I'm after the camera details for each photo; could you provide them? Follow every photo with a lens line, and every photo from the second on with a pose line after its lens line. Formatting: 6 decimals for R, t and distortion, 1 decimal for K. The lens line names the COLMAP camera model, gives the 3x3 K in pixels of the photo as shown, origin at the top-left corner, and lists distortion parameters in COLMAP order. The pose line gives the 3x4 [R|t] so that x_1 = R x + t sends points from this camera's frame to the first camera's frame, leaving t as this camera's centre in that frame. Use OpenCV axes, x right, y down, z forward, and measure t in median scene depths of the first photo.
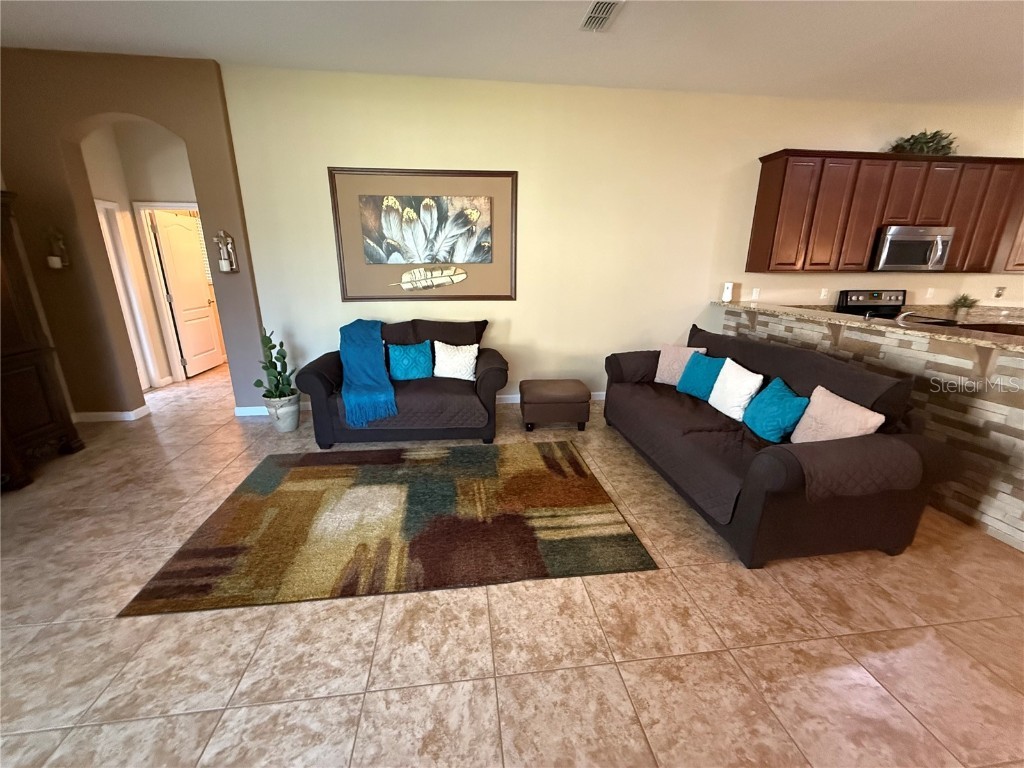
lens RADIAL K [[406.9, 0, 510.5], [0, 406.9, 386.4], [0, 0, 1]] dist [0.002076, -0.000626]
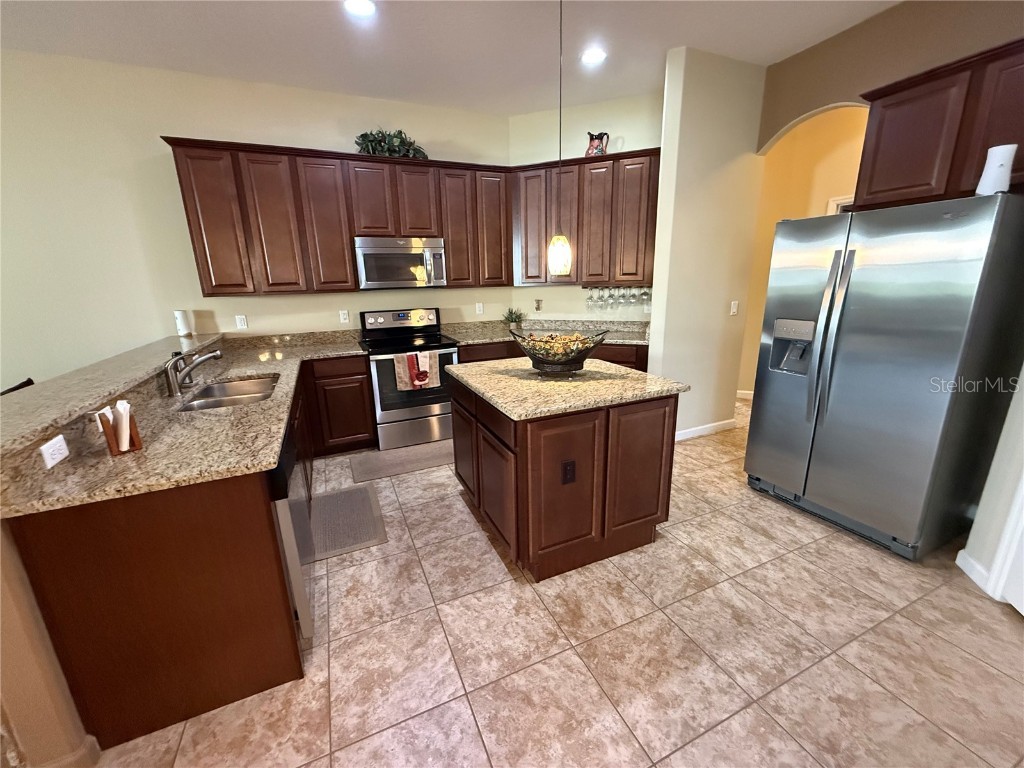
lens RADIAL K [[406.9, 0, 510.9], [0, 406.9, 384.8], [0, 0, 1]] dist [0.002076, -0.000626]
pose [[0.956755, -0.101139, 0.272745, 0.828621], [0.111541, 0.993497, -0.022864, -0.027527], [-0.268659, 0.052298, 0.961815, 0.096637]]
